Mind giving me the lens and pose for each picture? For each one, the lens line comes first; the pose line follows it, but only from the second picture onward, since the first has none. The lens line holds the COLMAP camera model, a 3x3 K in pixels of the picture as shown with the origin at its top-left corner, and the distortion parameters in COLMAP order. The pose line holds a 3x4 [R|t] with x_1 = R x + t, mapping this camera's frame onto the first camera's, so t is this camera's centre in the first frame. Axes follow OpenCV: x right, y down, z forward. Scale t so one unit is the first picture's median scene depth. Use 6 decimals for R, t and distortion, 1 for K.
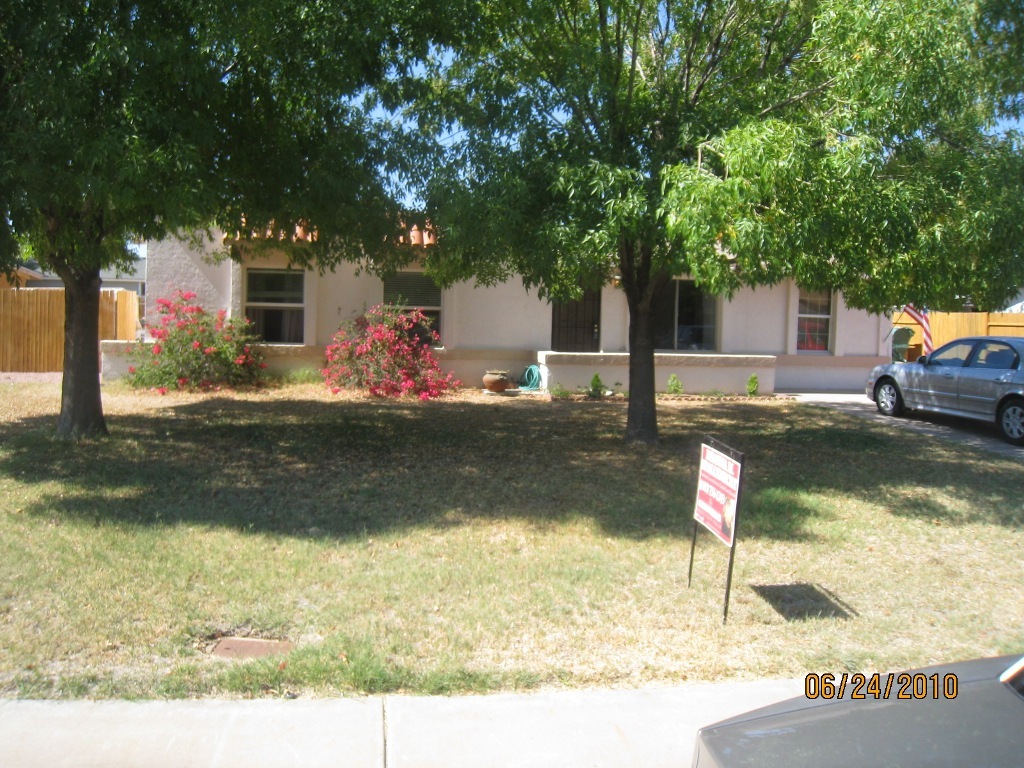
lens RADIAL K [[840.4, 0, 510.2], [0, 840.4, 373.8], [0, 0, 1]] dist [-0.157968, 0.058697]
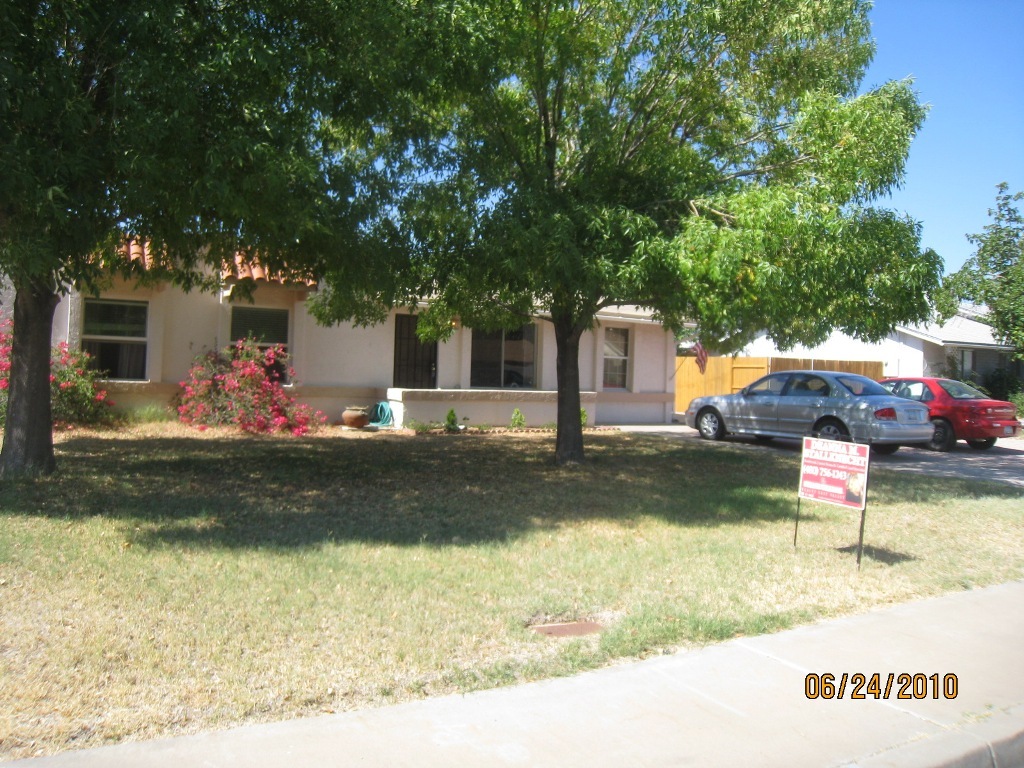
lens RADIAL K [[840.4, 0, 504.0], [0, 840.4, 387.1], [0, 0, 1]] dist [-0.157968, 0.058697]
pose [[0.927615, -0.001212, 0.373535, -0.246660], [0.018337, 0.998937, -0.042297, 0.019996], [-0.373087, 0.046085, 0.926651, 0.003357]]
